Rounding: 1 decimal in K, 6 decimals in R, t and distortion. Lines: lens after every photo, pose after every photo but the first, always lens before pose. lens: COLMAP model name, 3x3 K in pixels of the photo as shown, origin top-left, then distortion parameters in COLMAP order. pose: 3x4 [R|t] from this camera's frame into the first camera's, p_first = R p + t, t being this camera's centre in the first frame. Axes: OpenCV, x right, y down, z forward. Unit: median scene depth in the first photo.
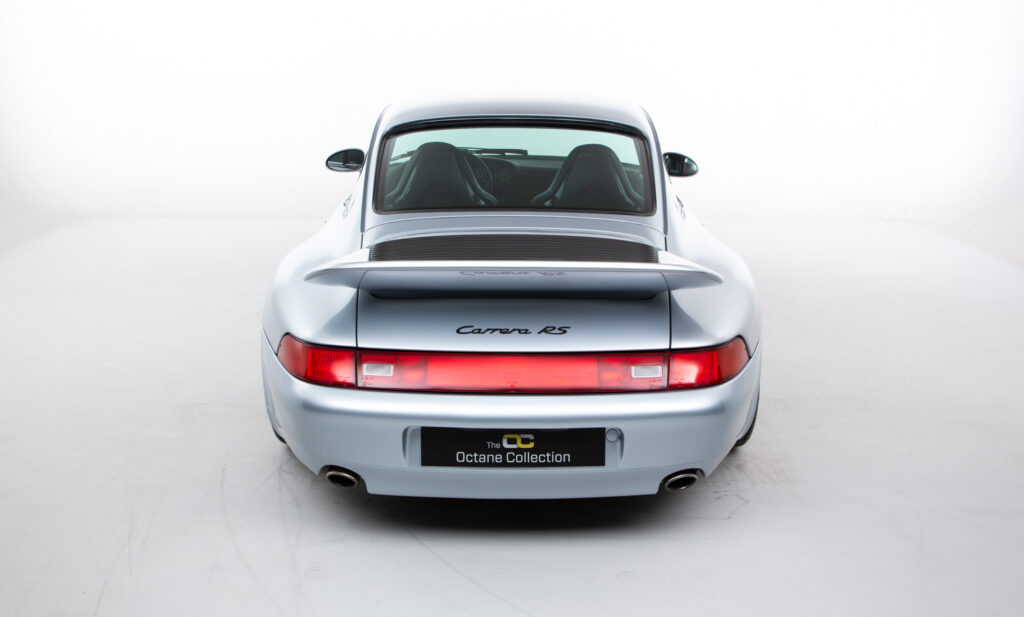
lens RADIAL K [[1061.8, 0, 512.8], [0, 1061.8, 312.9], [0, 0, 1]] dist [0.106877, 0.000000]
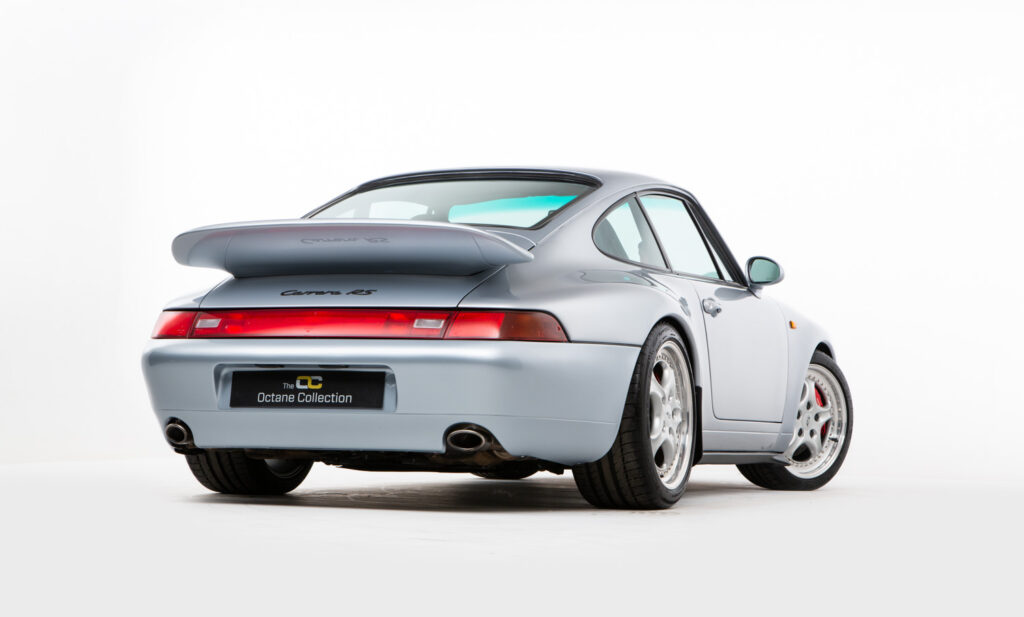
lens RADIAL K [[2153.6, 0, 508.6], [0, 2153.6, 300.5], [0, 0, 1]] dist [0.566670, 0.000000]
pose [[0.923405, -0.009233, -0.383716, 1.025054], [-0.109814, 0.951566, -0.287164, 0.642075], [0.367782, 0.307306, 0.877667, -0.881252]]
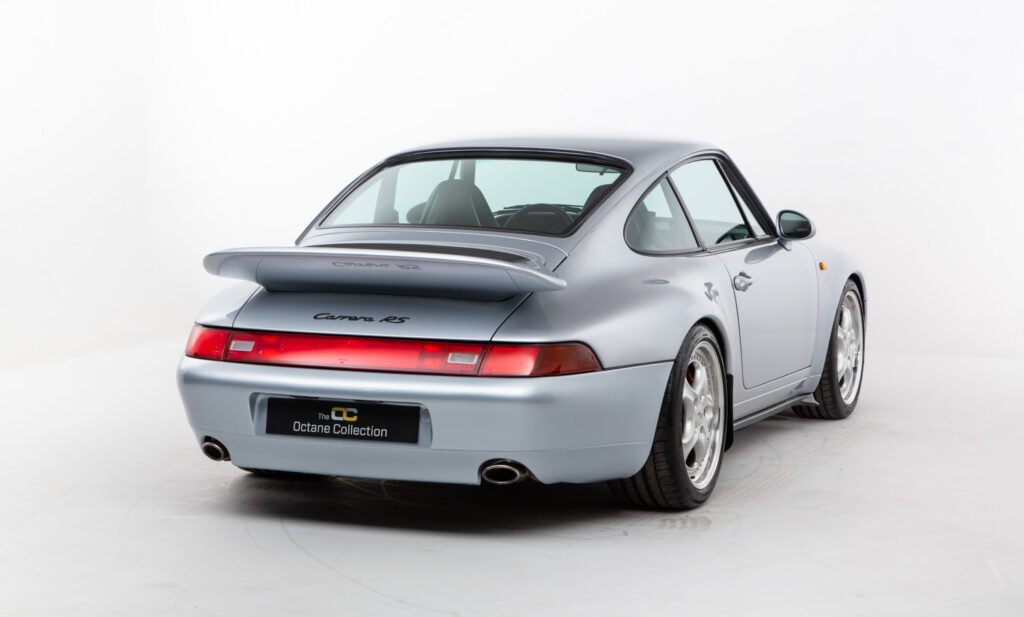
lens RADIAL K [[2153.6, 0, 512.4], [0, 2153.6, 303.9], [0, 0, 1]] dist [0.566670, 0.000000]
pose [[0.921644, 0.038373, -0.386133, 1.000800], [-0.102971, 0.983608, -0.148027, 0.314391], [0.374124, 0.176189, 0.910488, -0.966378]]
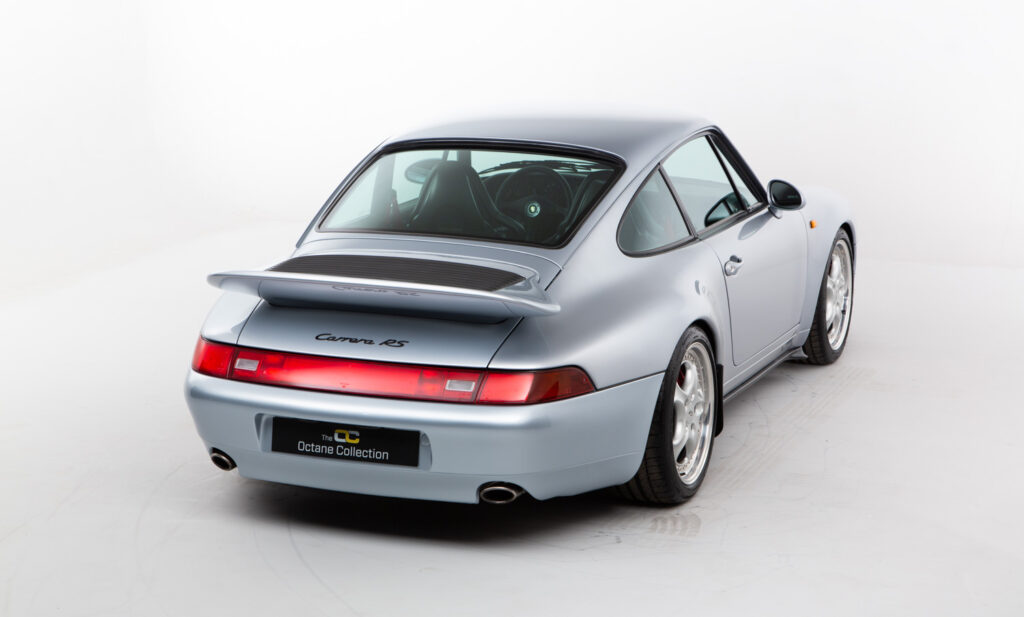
lens RADIAL K [[2153.6, 0, 509.9], [0, 2153.6, 315.0], [0, 0, 1]] dist [0.566670, 0.000000]
pose [[0.921792, 0.075132, -0.380335, 1.014686], [-0.095081, 0.994892, -0.033910, 0.052168], [0.375845, 0.067420, 0.924227, -1.059681]]
